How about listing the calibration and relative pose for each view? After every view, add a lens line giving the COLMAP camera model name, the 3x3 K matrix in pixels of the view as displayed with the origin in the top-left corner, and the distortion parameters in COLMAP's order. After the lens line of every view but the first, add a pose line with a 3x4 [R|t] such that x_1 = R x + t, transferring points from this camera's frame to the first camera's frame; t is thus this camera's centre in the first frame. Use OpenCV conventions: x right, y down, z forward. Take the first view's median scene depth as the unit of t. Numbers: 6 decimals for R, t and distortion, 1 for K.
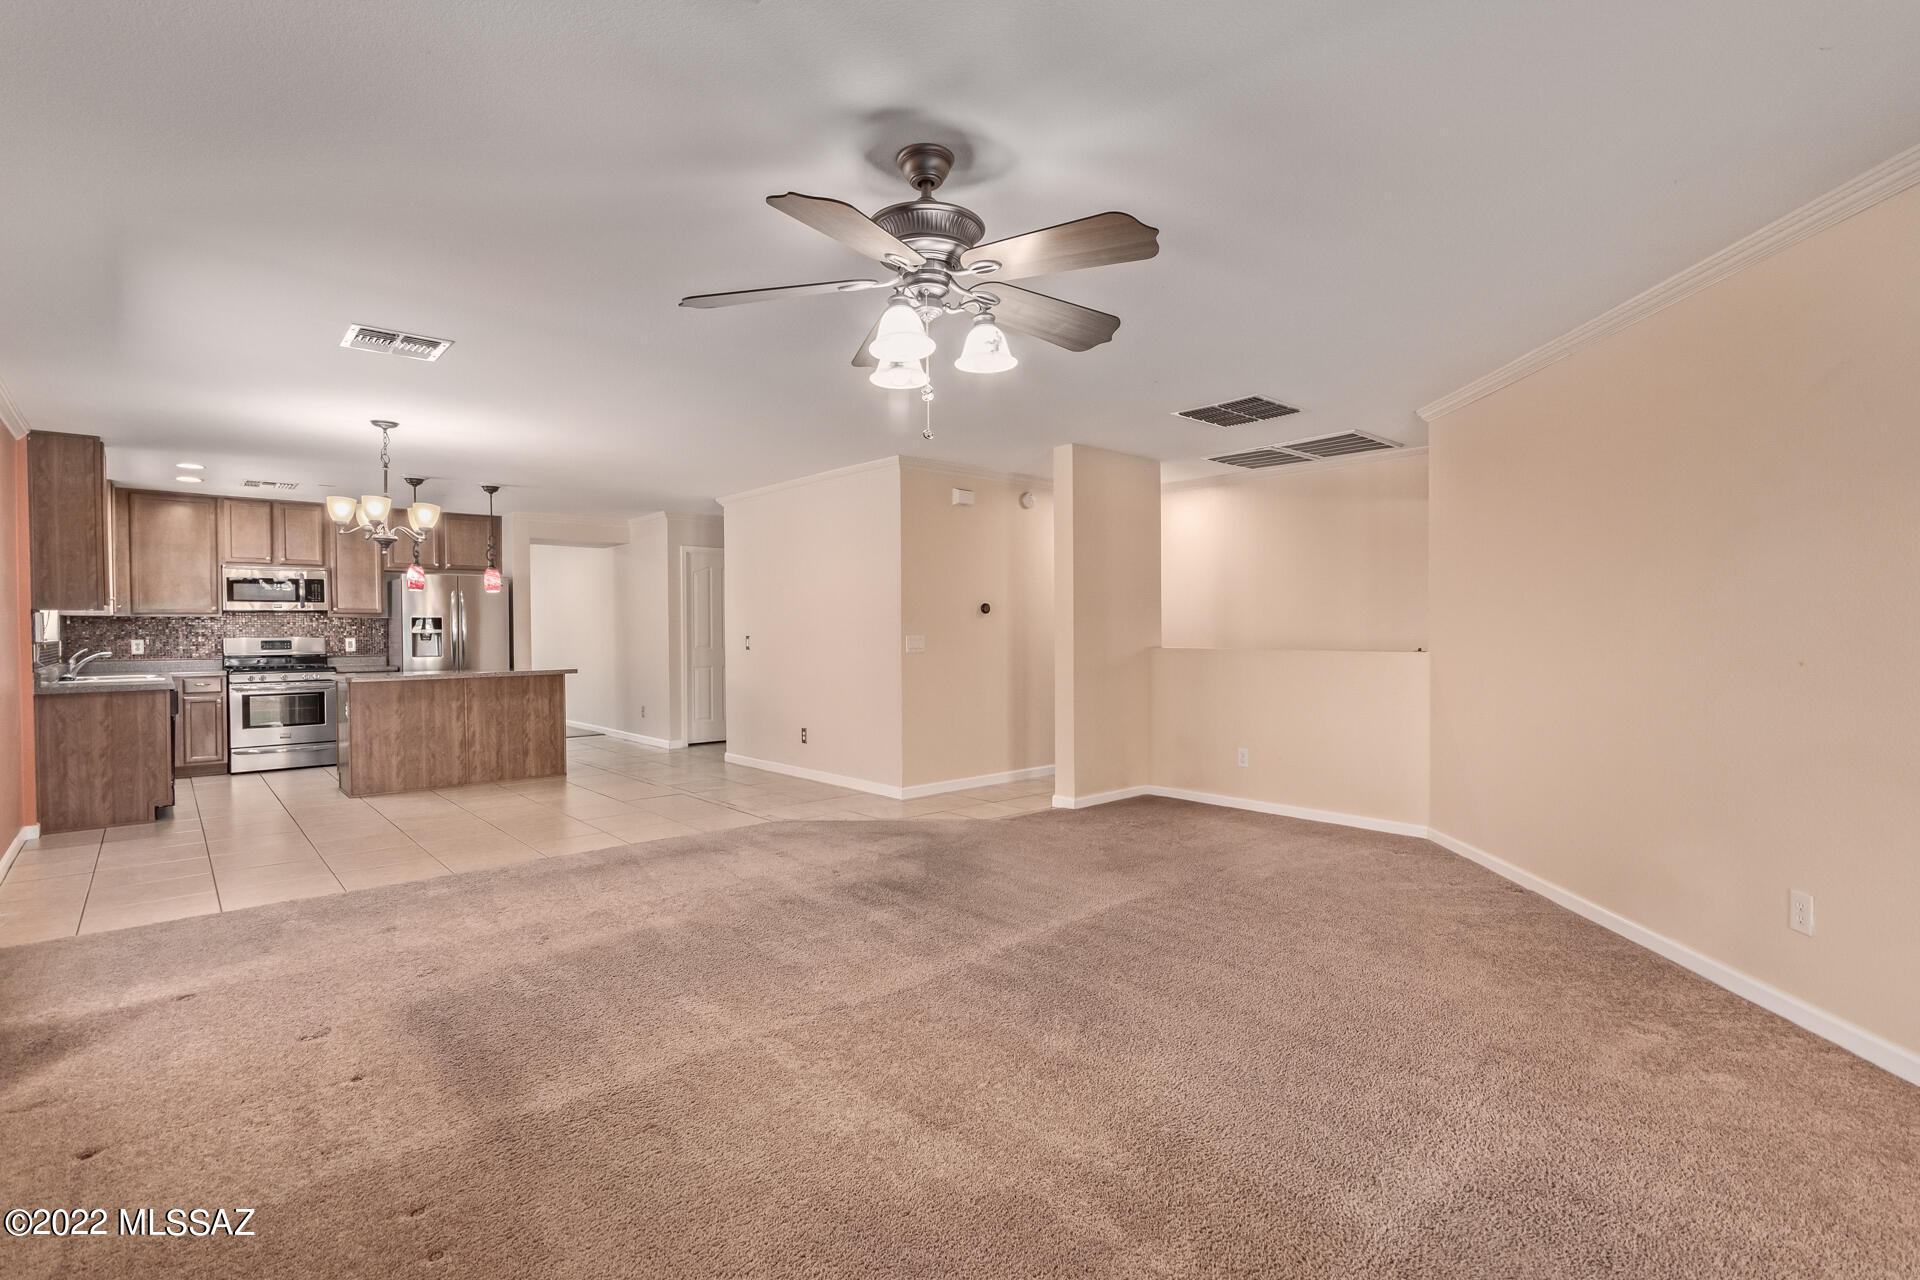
lens RADIAL K [[907.3, 0, 963.8], [0, 907.3, 642.0], [0, 0, 1]] dist [-0.002052, -0.000202]
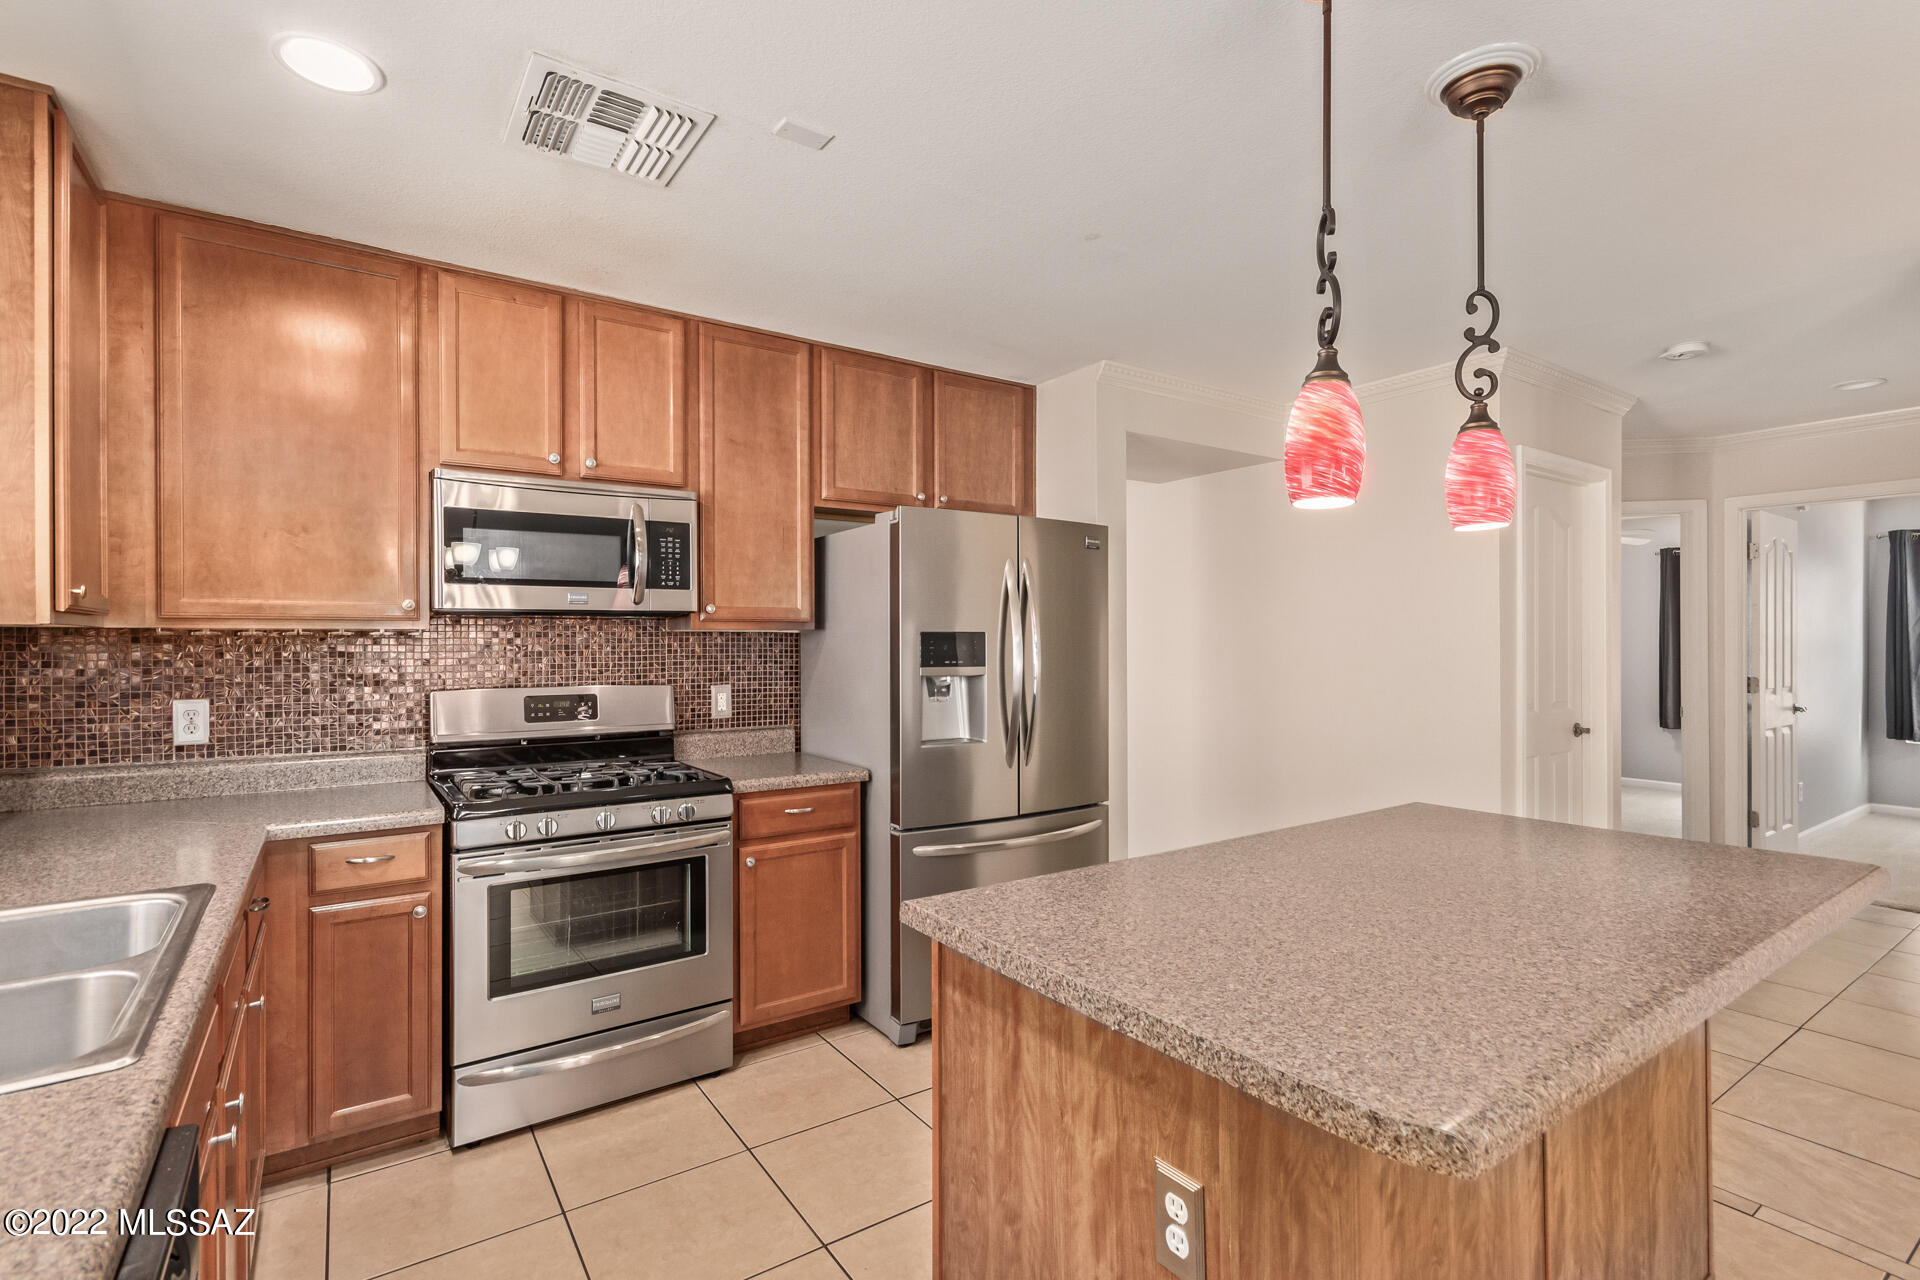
lens RADIAL K [[907.3, 0, 963.8], [0, 907.3, 642.0], [0, 0, 1]] dist [-0.002052, -0.000202]
pose [[0.992138, -0.000488, -0.125147, -0.573307], [-0.001938, 0.999812, -0.019269, -0.016800], [0.125133, 0.019360, 0.991951, 0.684199]]
